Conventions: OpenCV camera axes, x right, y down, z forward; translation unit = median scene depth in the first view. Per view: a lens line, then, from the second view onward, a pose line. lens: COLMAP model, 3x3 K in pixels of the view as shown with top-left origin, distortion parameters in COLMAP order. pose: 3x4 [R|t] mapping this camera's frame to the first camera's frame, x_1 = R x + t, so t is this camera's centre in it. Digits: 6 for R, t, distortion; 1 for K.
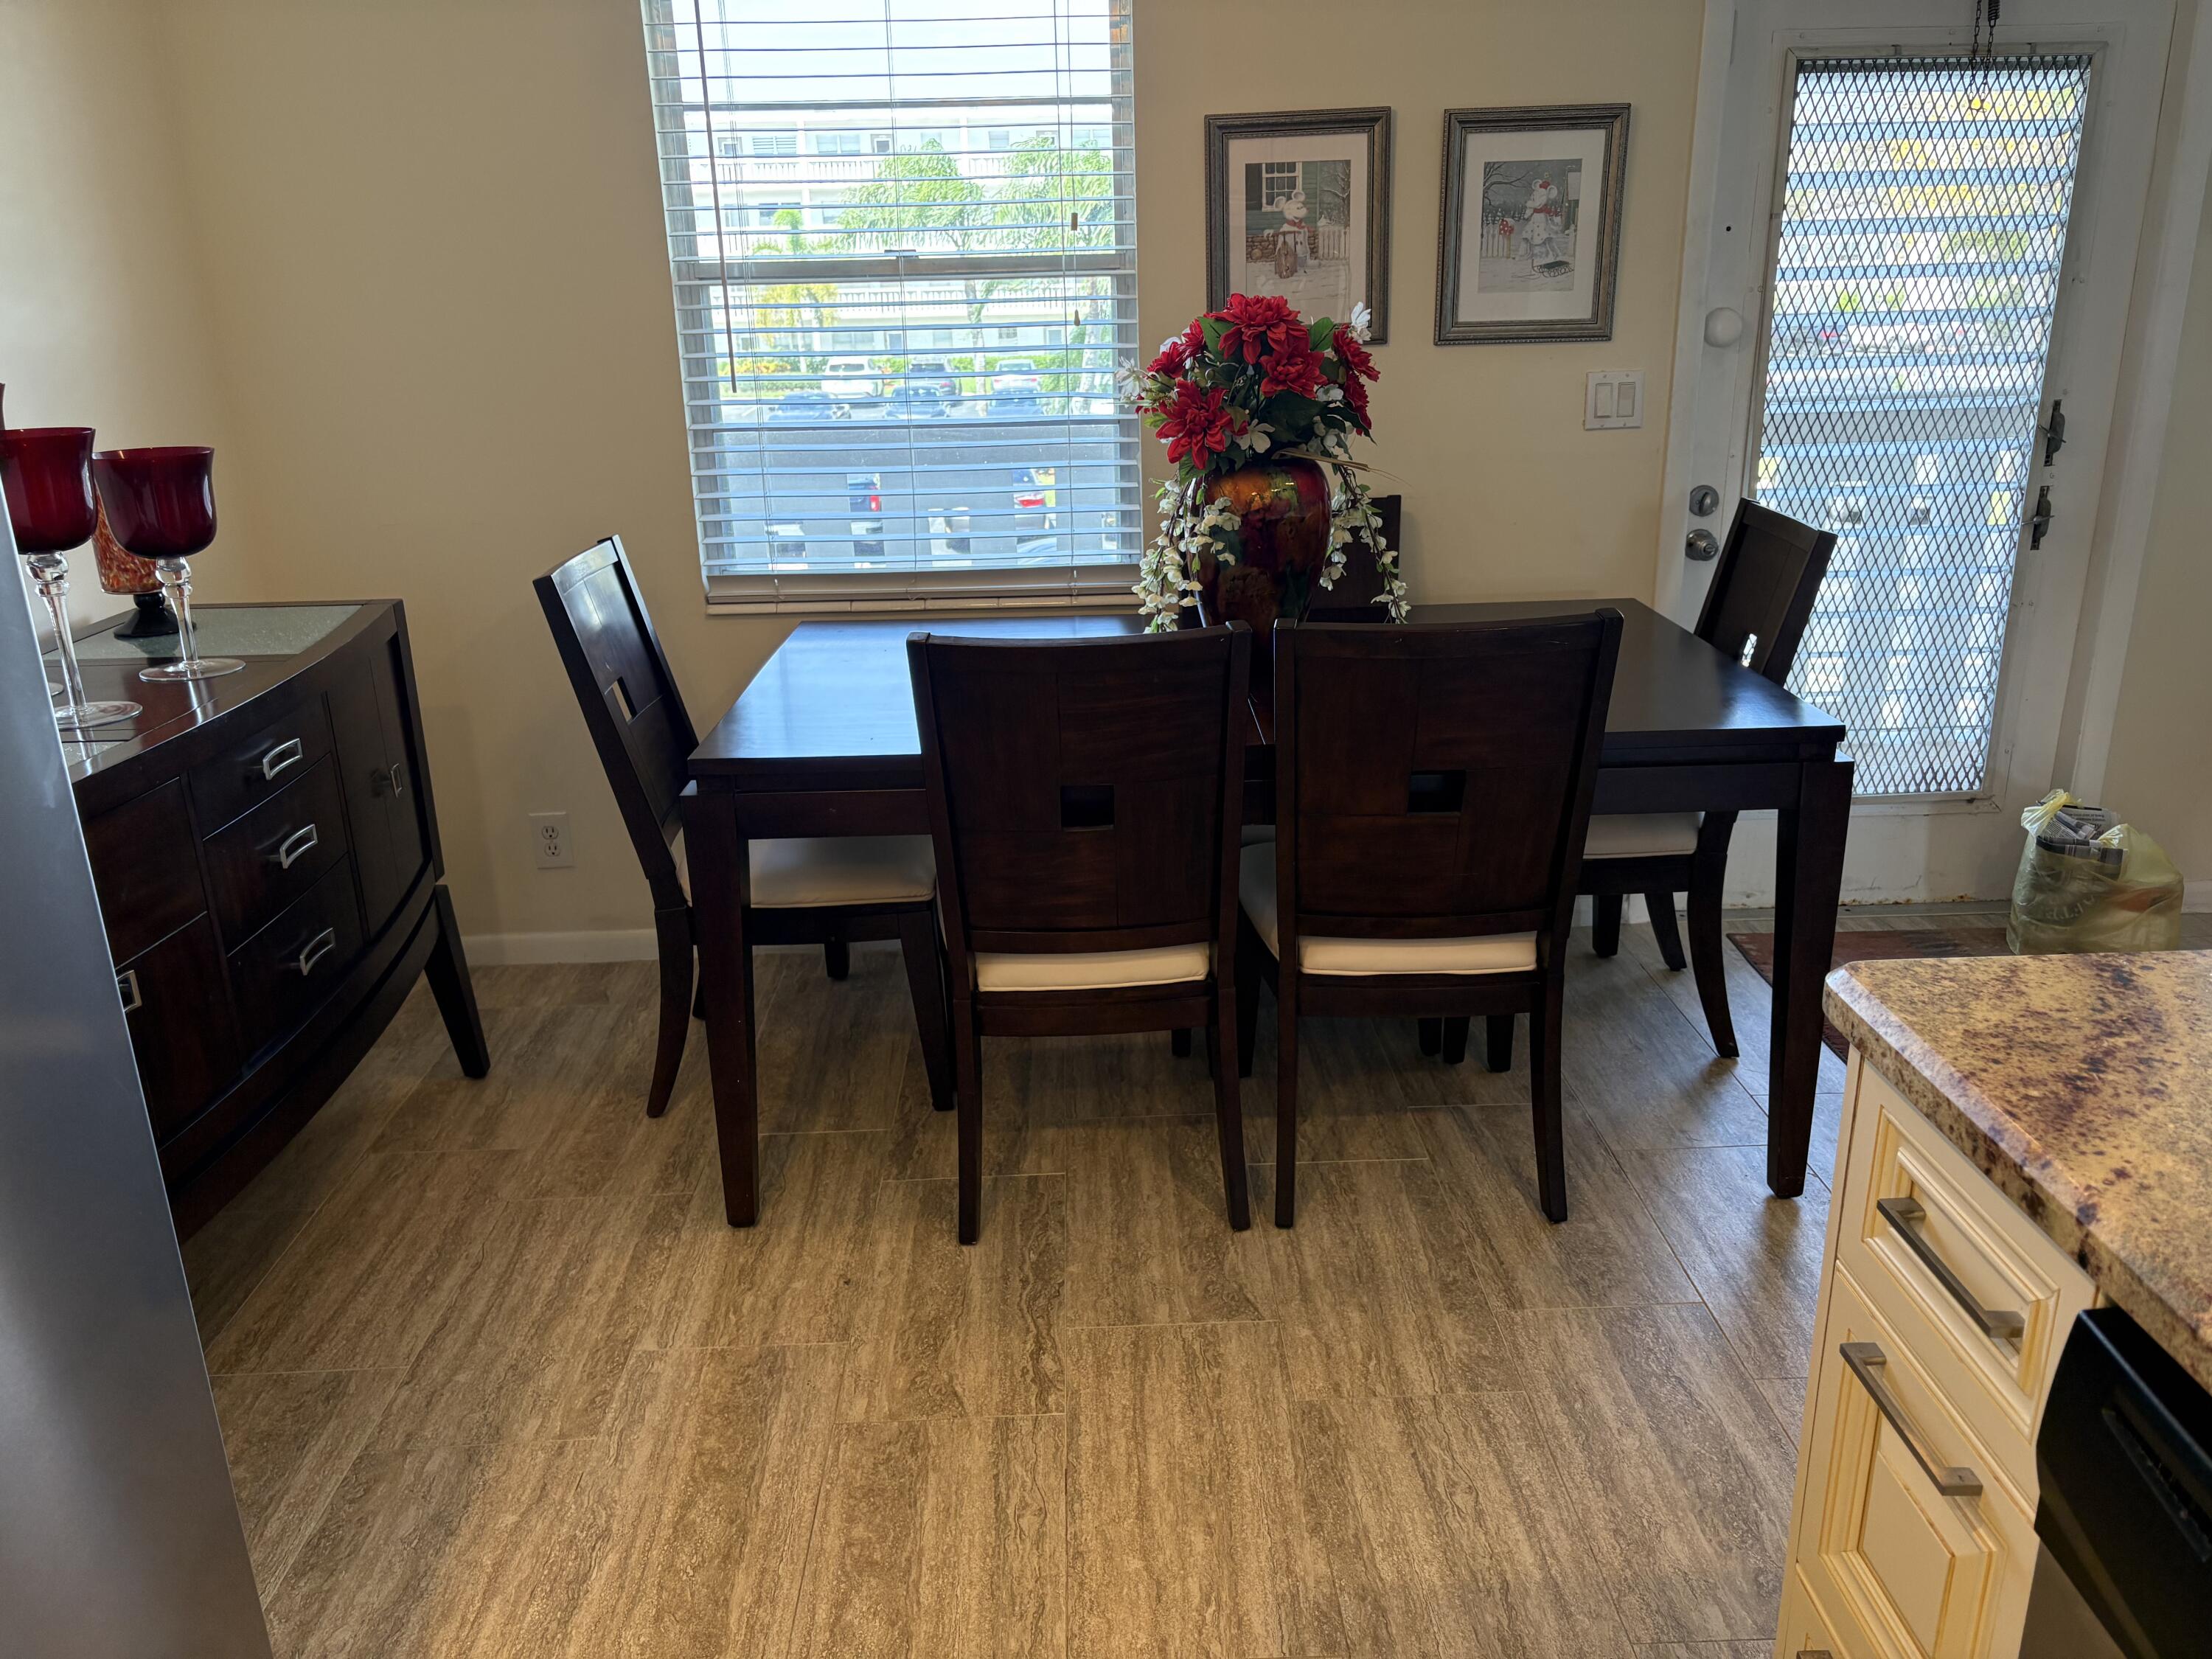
lens RADIAL K [[1671.4, 0, 1109.5], [0, 1671.4, 830.6], [0, 0, 1]] dist [0.020455, -0.009641]
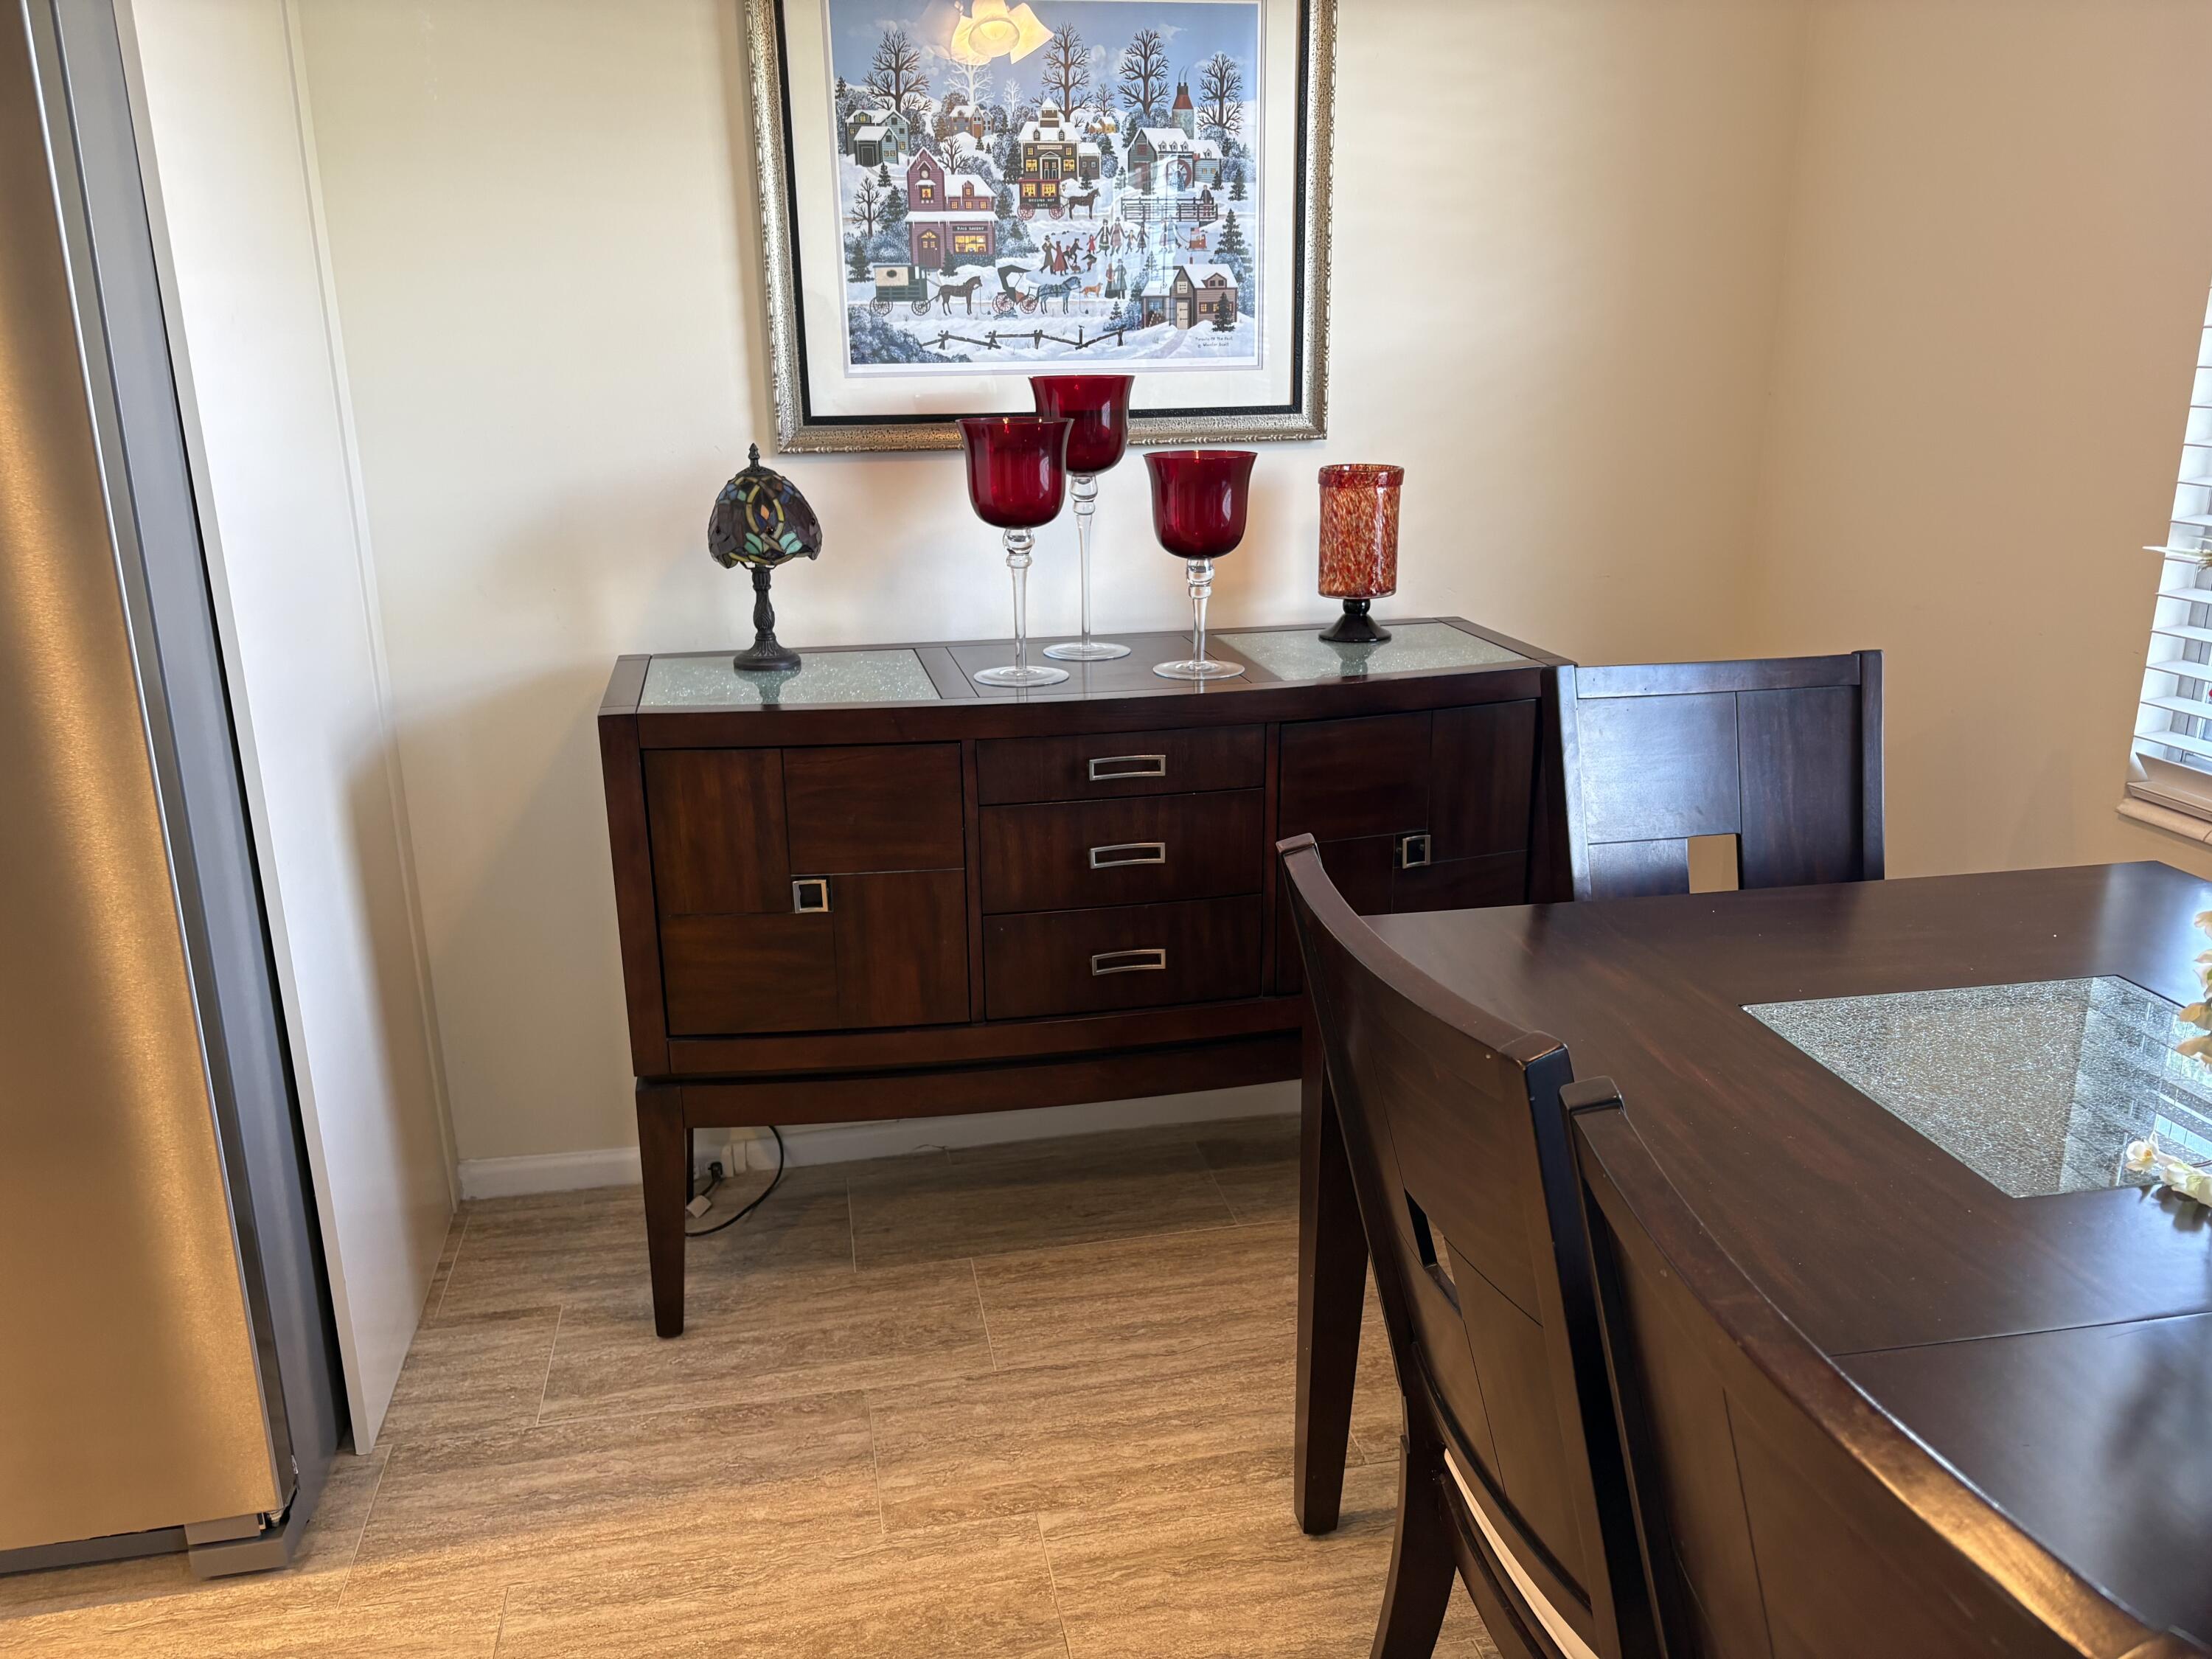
lens RADIAL K [[1671.4, 0, 1109.5], [0, 1671.4, 830.6], [0, 0, 1]] dist [0.020455, -0.009641]
pose [[0.168213, 0.300911, -0.938700, 0.419781], [-0.304884, 0.921458, 0.240750, -0.229912], [0.937417, 0.245698, 0.246744, 0.715627]]
